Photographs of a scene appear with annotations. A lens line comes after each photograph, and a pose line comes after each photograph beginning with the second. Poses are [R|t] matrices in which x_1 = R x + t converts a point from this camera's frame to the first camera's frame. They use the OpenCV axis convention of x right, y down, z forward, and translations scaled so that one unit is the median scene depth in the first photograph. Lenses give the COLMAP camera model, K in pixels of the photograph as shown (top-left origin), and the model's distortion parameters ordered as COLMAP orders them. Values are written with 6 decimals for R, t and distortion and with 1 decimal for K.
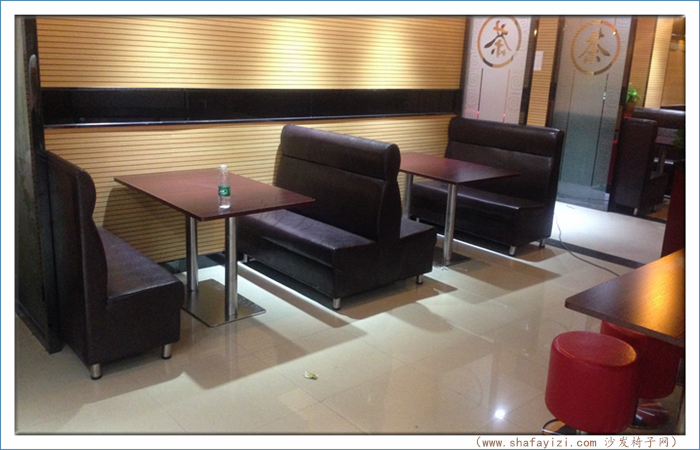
lens RADIAL K [[615.1, 0, 382.8], [0, 615.1, 226.6], [0, 0, 1]] dist [0.056048, 0.004383]
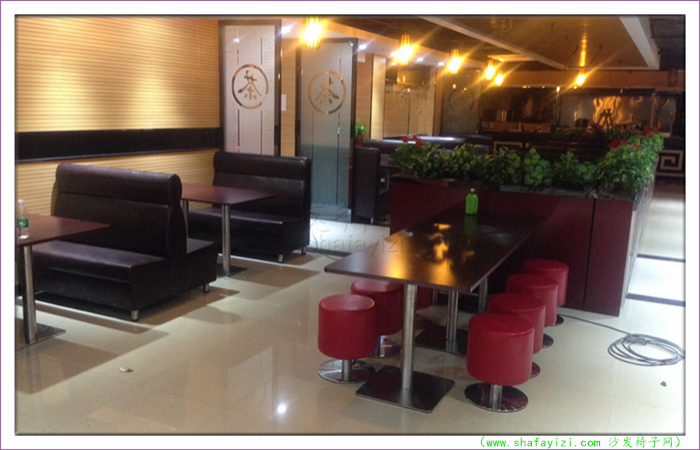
lens RADIAL K [[615.1, 0, 382.8], [0, 615.1, 226.6], [0, 0, 1]] dist [0.056048, 0.004383]
pose [[0.920195, -0.088055, 0.381428, -0.059458], [0.108658, 0.993539, -0.032774, 0.037499], [-0.376077, 0.071604, 0.923818, -0.193684]]
